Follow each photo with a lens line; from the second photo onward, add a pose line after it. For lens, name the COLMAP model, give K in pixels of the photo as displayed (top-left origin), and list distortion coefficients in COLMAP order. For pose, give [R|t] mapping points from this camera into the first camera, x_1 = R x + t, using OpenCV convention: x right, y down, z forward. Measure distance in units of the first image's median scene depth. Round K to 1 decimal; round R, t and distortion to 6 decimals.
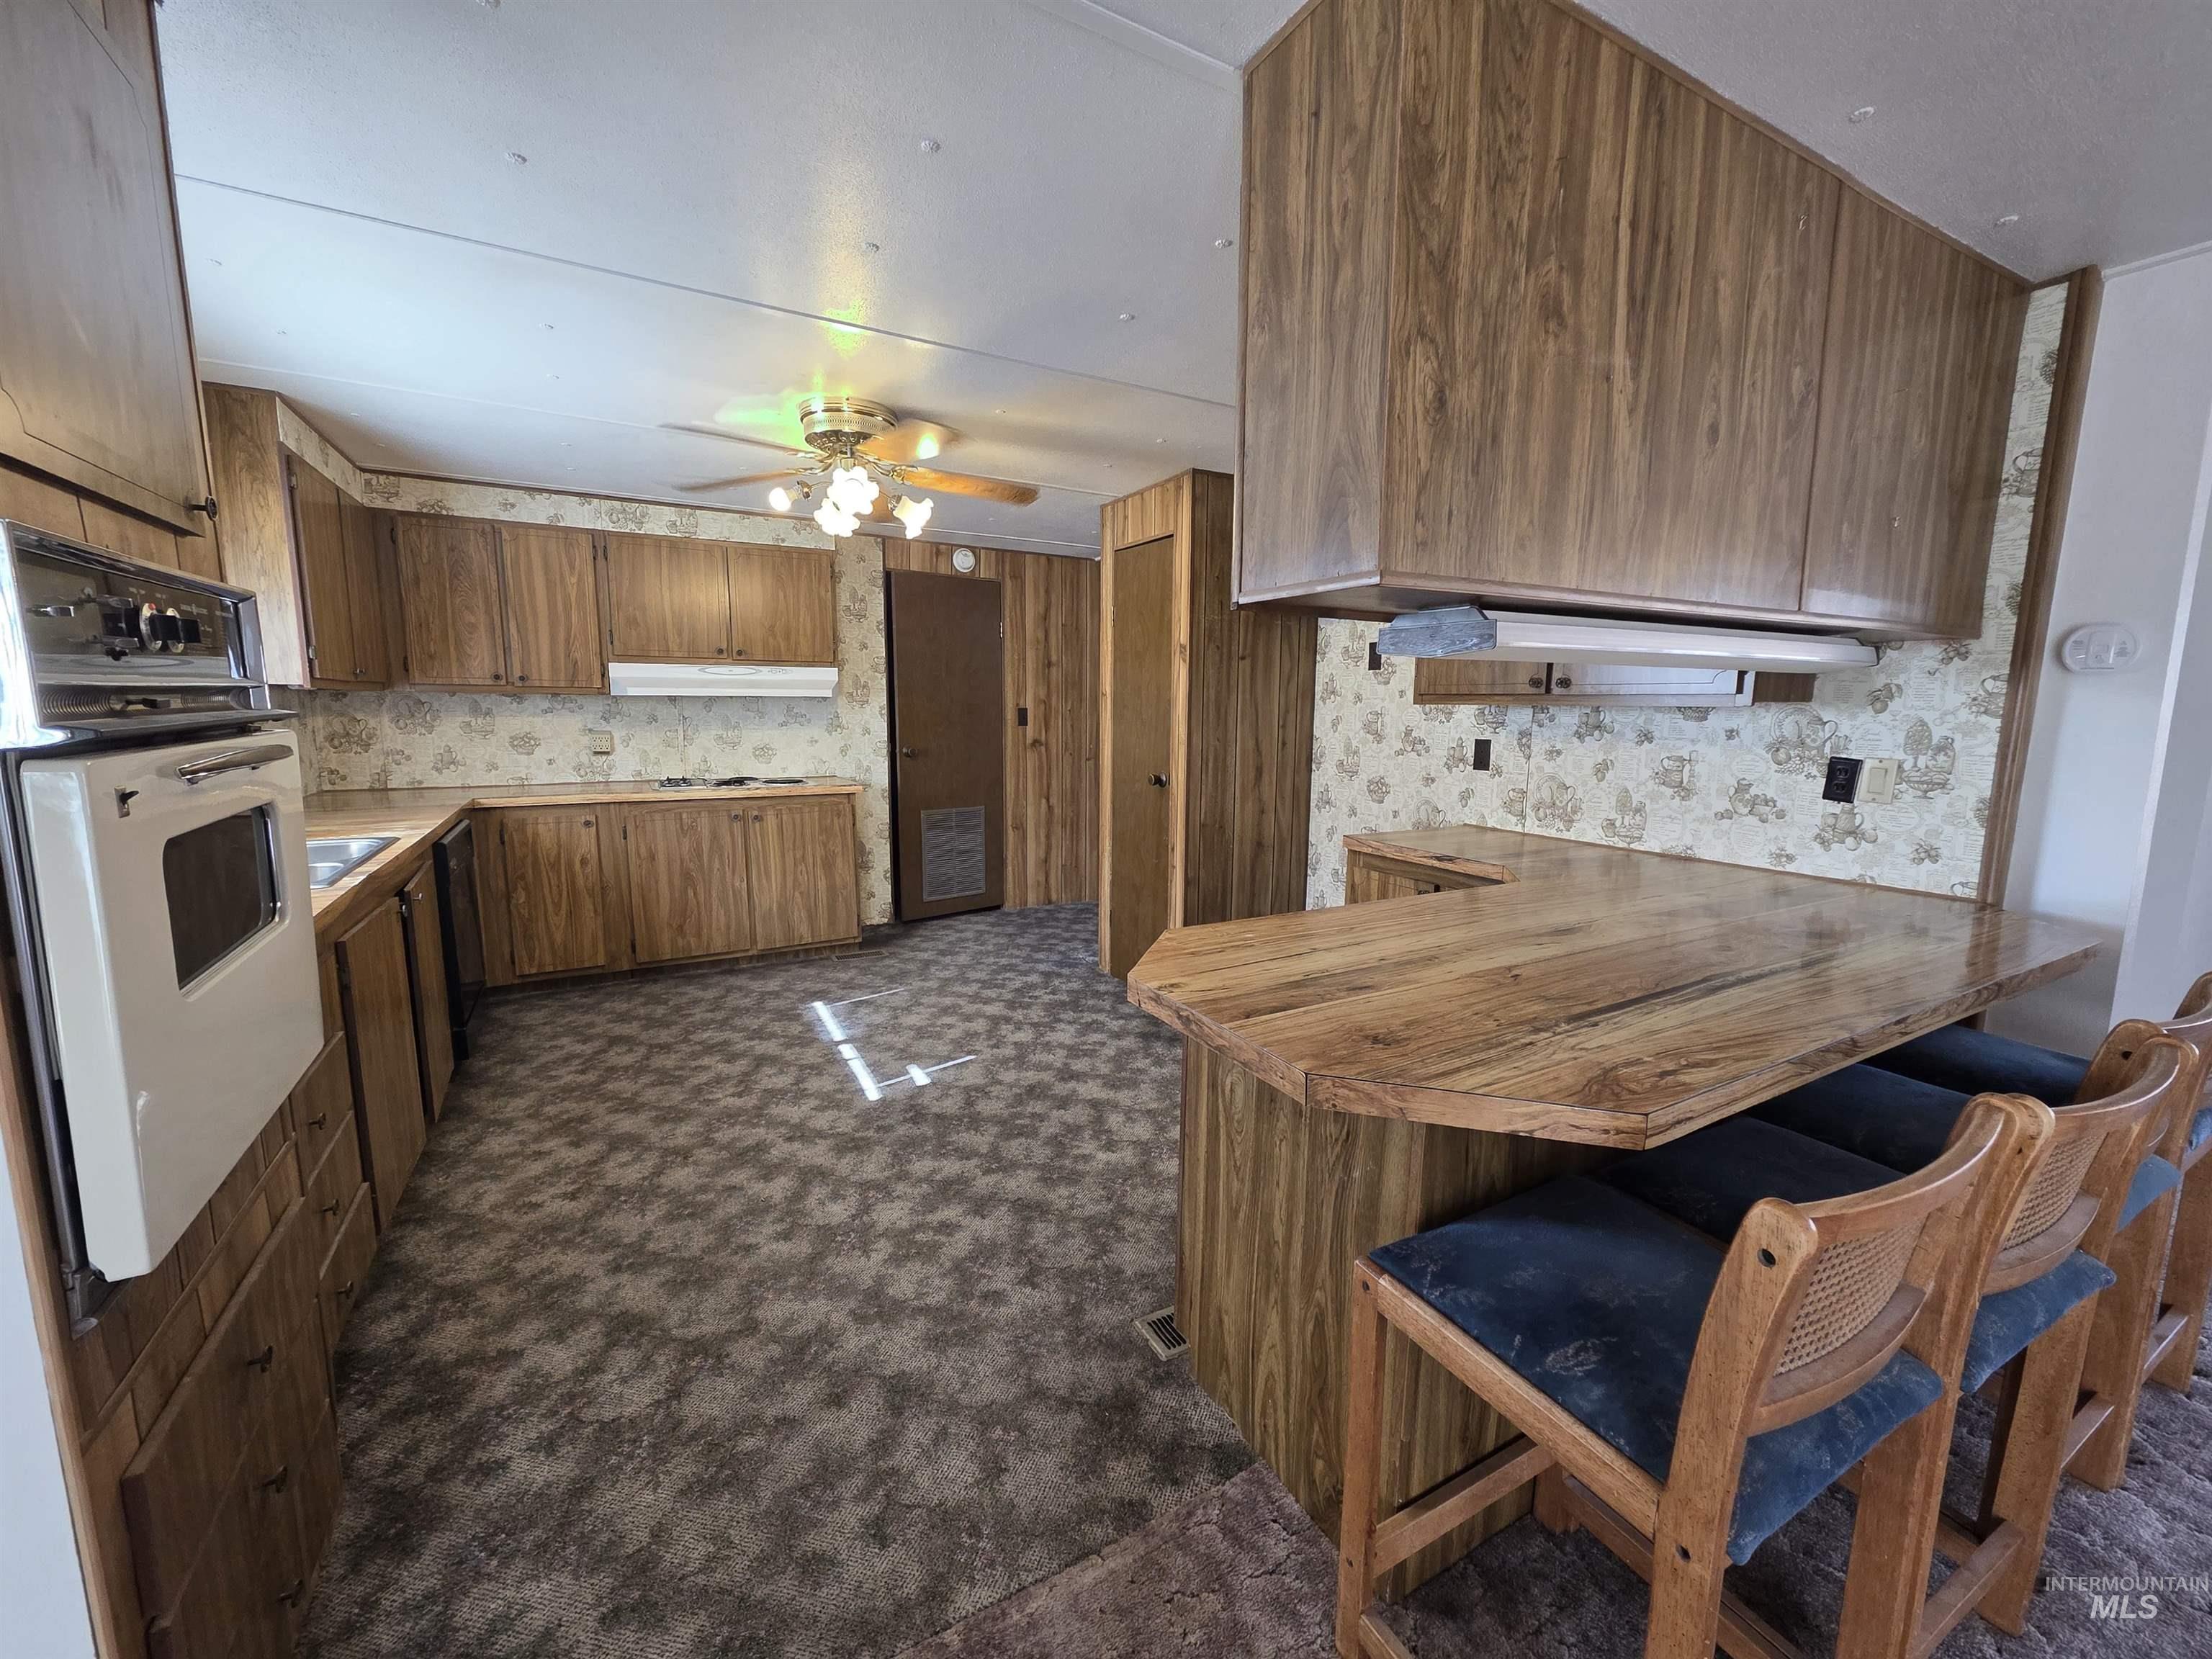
lens RADIAL K [[875.9, 0, 1116.4], [0, 875.9, 822.1], [0, 0, 1]] dist [0.001119, 0.000012]
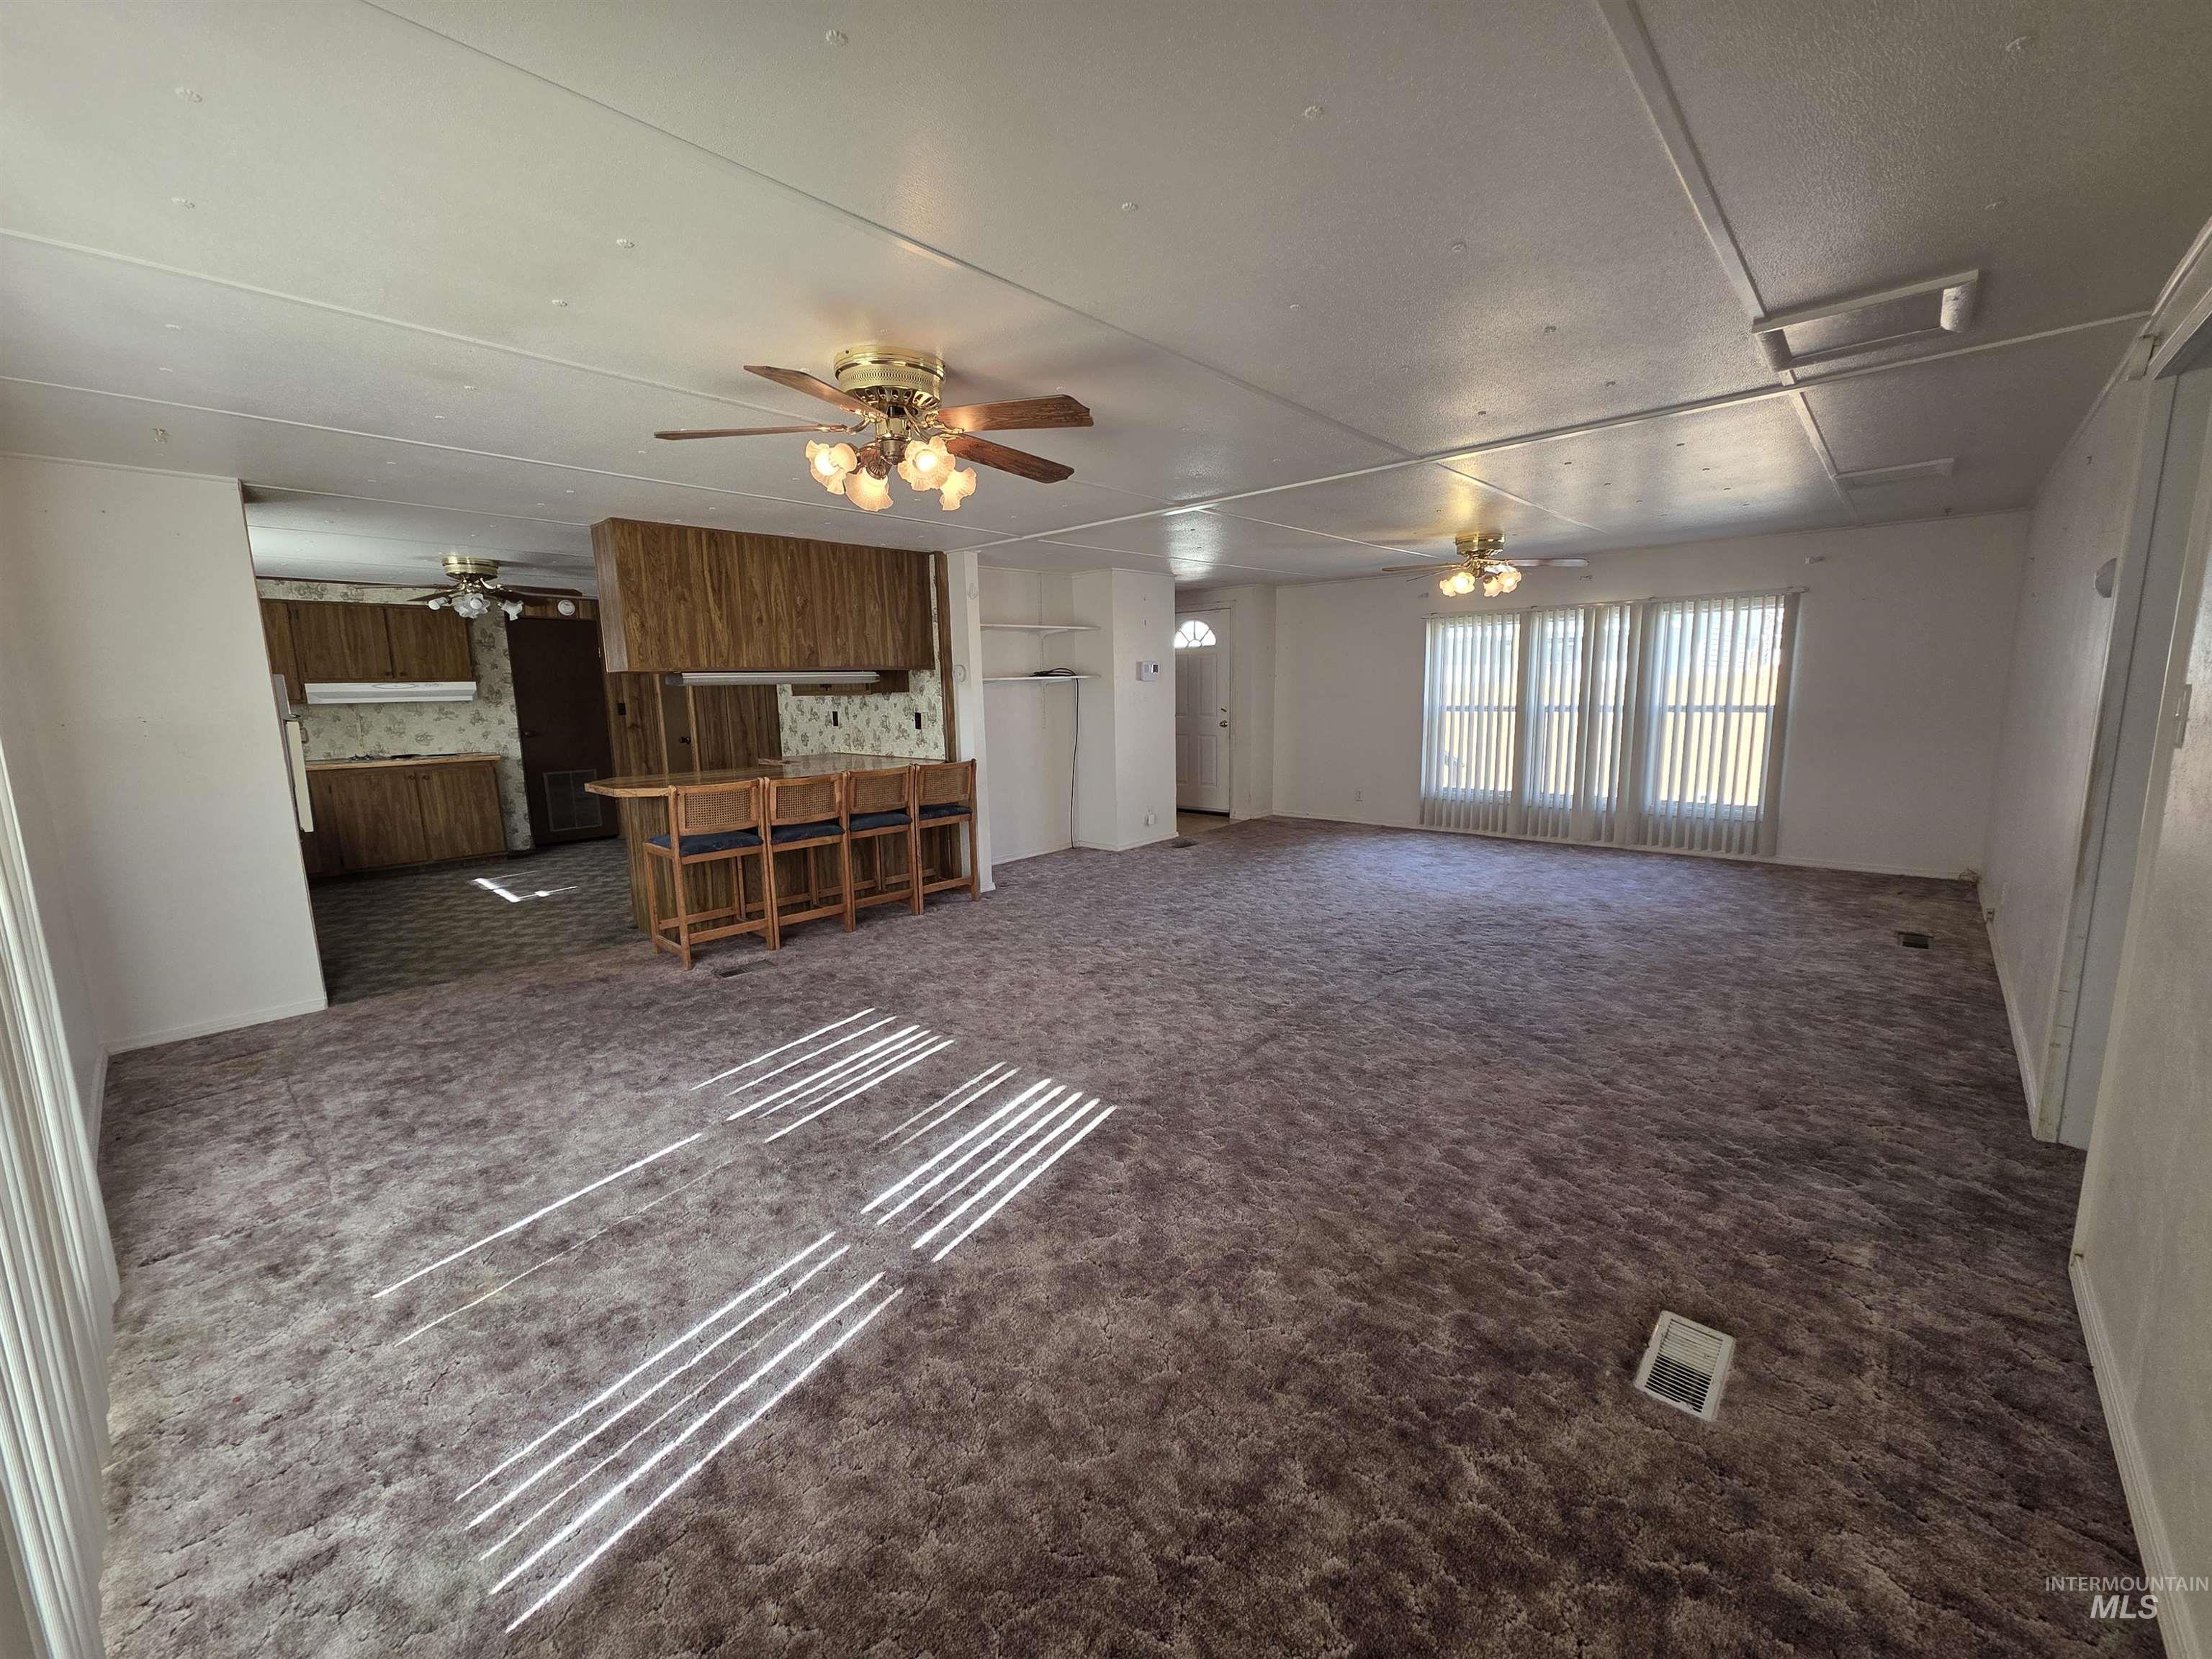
lens RADIAL K [[875.9, 0, 1116.4], [0, 875.9, 822.1], [0, 0, 1]] dist [0.001119, 0.000012]
pose [[0.949883, -0.073962, 0.303731, 0.303565], [0.069228, 0.997253, 0.026340, 0.123888], [-0.304844, -0.003993, 0.952394, -0.929414]]
